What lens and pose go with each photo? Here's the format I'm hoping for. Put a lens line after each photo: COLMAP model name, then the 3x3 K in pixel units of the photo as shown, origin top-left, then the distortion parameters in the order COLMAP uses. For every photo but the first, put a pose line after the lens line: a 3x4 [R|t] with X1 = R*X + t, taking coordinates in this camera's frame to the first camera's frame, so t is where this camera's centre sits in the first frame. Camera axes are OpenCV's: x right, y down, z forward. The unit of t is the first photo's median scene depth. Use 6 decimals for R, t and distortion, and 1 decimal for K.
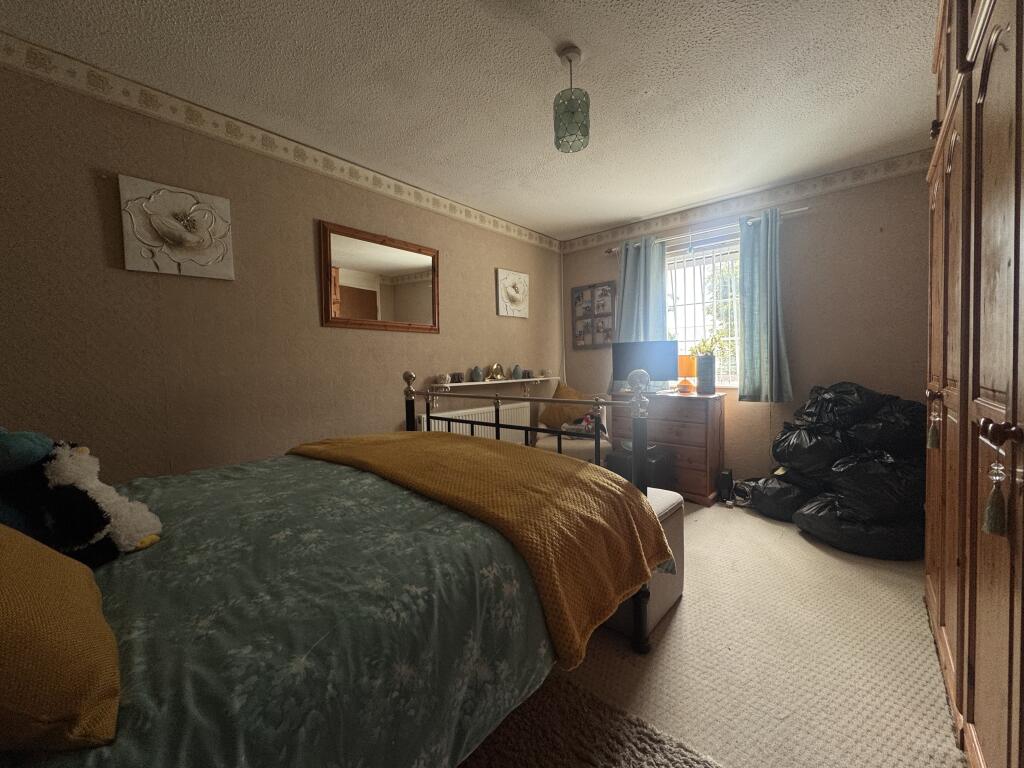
lens RADIAL K [[404.0, 0, 514.0], [0, 404.0, 380.7], [0, 0, 1]] dist [-0.002806, -0.000163]
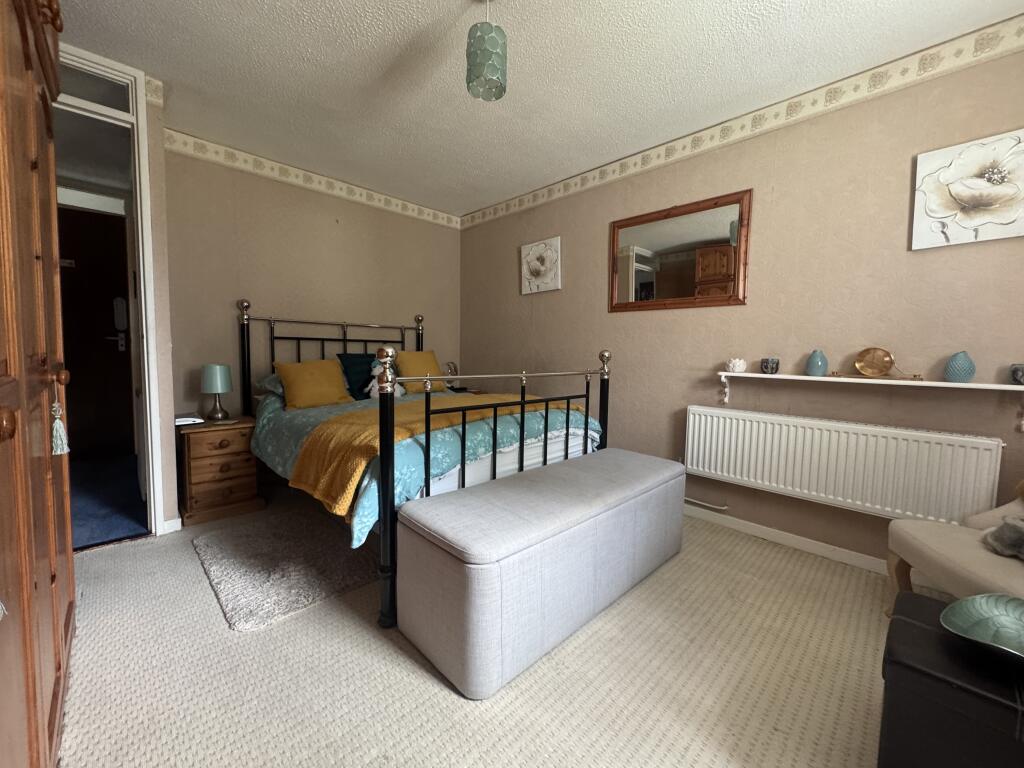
lens RADIAL K [[404.0, 0, 514.0], [0, 404.0, 380.4], [0, 0, 1]] dist [-0.002806, -0.000163]
pose [[-0.066571, 0.089500, -0.993760, 0.775141], [-0.054748, 0.994141, 0.093202, -0.032199], [0.996279, 0.060611, -0.061281, 0.835049]]
